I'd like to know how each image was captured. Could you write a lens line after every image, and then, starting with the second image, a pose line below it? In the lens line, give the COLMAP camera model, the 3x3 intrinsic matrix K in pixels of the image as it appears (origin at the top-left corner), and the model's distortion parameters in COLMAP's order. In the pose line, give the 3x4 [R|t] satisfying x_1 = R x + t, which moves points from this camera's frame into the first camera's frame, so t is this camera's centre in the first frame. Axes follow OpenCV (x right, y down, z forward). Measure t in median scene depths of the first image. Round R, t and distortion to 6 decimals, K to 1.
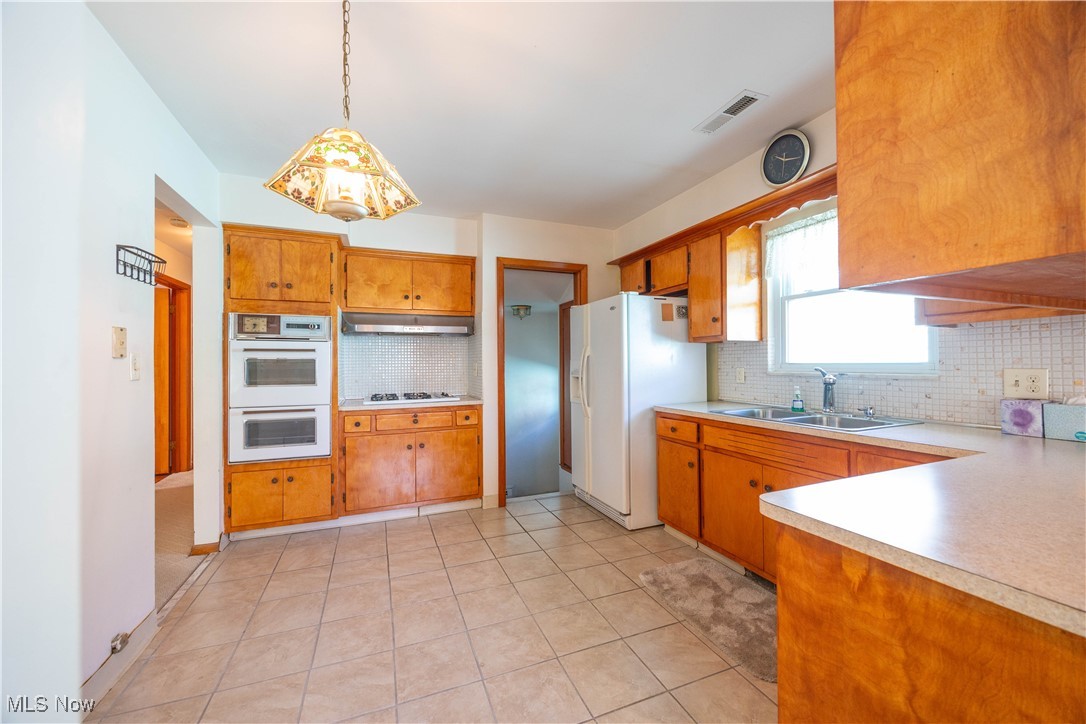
lens RADIAL K [[427.5, 0, 546.4], [0, 427.5, 364.5], [0, 0, 1]] dist [0.001544, 0.000057]
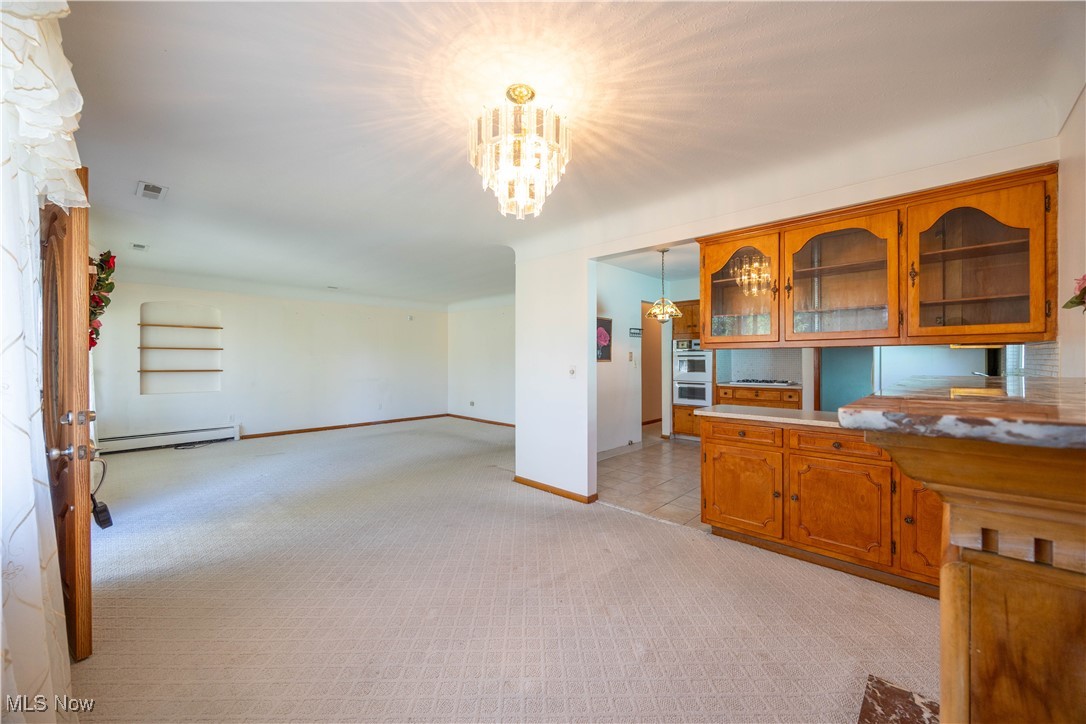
lens RADIAL K [[427.5, 0, 544.8], [0, 427.5, 357.6], [0, 0, 1]] dist [0.001544, 0.000057]
pose [[0.430600, 0.012457, -0.902457, 1.042090], [0.004856, 0.999858, 0.016118, -0.063696], [0.902530, -0.011323, 0.430479, -0.629440]]
